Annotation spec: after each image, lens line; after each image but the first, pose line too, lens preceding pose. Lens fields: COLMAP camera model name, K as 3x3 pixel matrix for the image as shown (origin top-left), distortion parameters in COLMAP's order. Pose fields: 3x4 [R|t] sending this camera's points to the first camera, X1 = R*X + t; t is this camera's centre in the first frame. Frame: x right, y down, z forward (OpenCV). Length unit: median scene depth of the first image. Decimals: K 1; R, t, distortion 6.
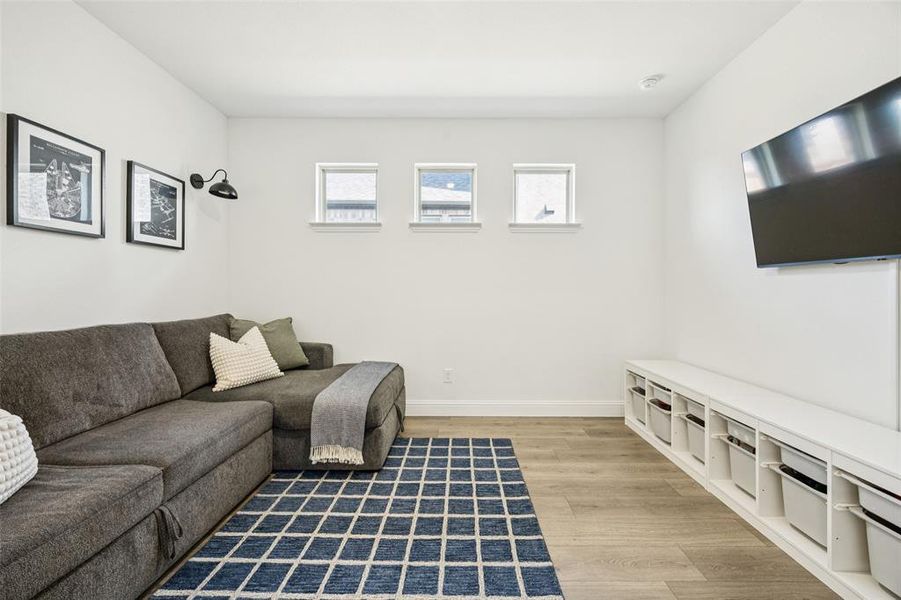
lens RADIAL K [[401.0, 0, 450.1], [0, 401.0, 294.5], [0, 0, 1]] dist [0.000534, -0.000693]
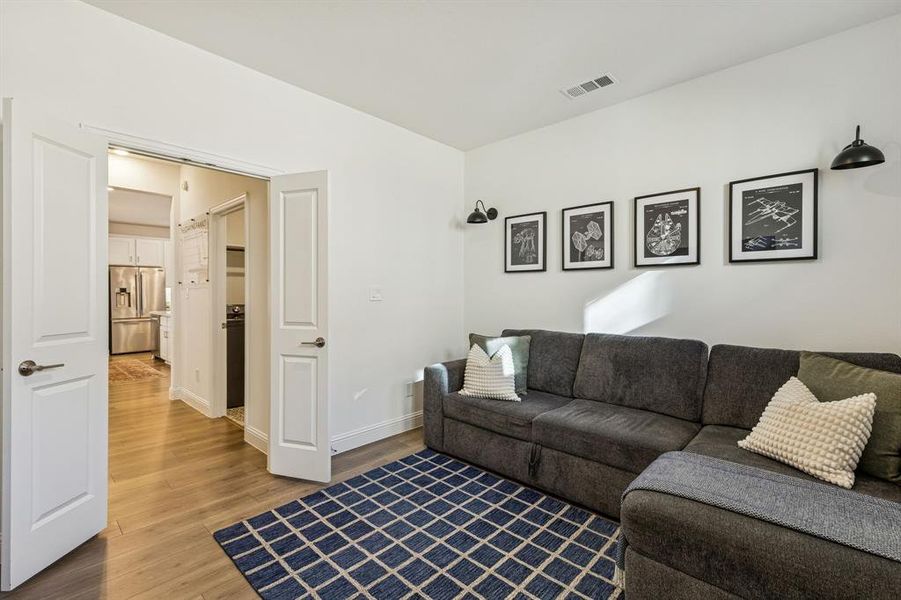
lens RADIAL K [[401.0, 0, 444.2], [0, 401.0, 296.7], [0, 0, 1]] dist [0.000534, -0.000693]
pose [[-0.683014, -0.000610, -0.730405, 0.420340], [-0.001860, 0.999998, 0.000904, -0.041469], [0.730403, 0.001976, -0.683014, 1.105953]]
